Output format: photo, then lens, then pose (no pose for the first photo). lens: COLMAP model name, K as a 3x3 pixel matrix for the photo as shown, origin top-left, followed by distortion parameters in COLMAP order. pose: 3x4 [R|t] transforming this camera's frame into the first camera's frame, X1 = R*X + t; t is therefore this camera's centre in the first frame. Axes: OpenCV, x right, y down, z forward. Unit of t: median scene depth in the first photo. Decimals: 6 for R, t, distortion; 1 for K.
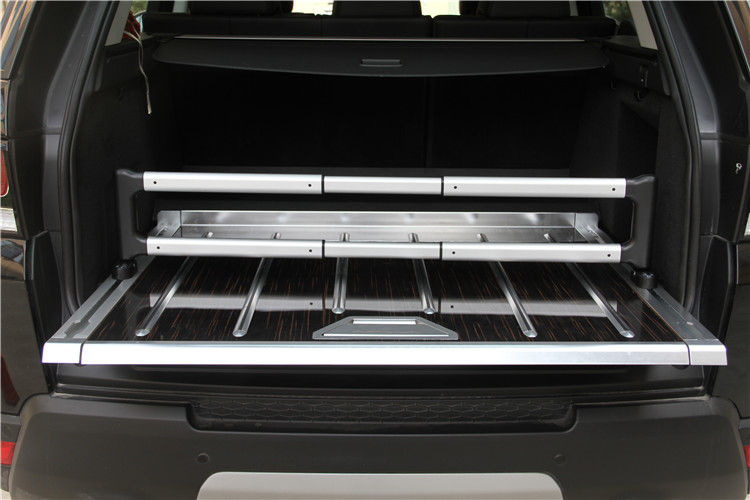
lens RADIAL K [[920.2, 0, 373.3], [0, 920.2, 247.9], [0, 0, 1]] dist [0.040800, 0.000000]
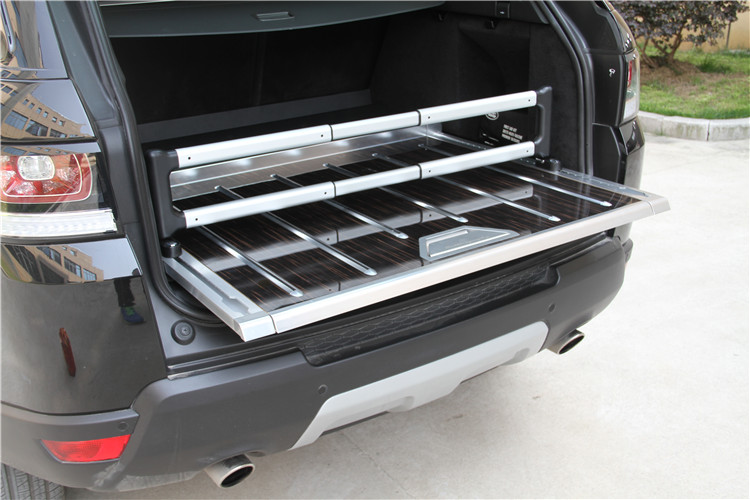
lens RADIAL K [[822.4, 0, 373.1], [0, 822.4, 253.2], [0, 0, 1]] dist [-0.025206, 0.000000]
pose [[0.846883, -0.233420, 0.477811, -0.547910], [0.175152, 0.970817, 0.163820, -0.084909], [-0.502106, -0.055047, 0.863052, 0.101447]]
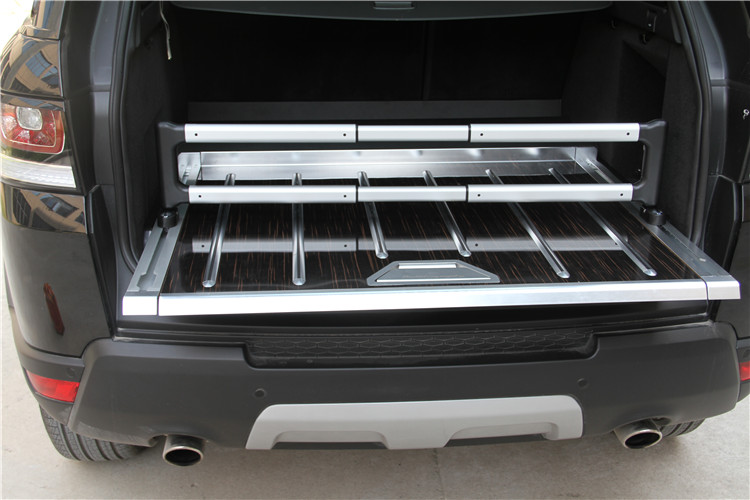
lens RADIAL K [[920.2, 0, 371.7], [0, 920.2, 252.9], [0, 0, 1]] dist [0.040800, 0.000000]
pose [[0.997889, -0.025126, 0.059880, -0.108580], [0.018452, 0.993814, 0.109510, -0.050254], [-0.062261, -0.108174, 0.992180, -0.064702]]
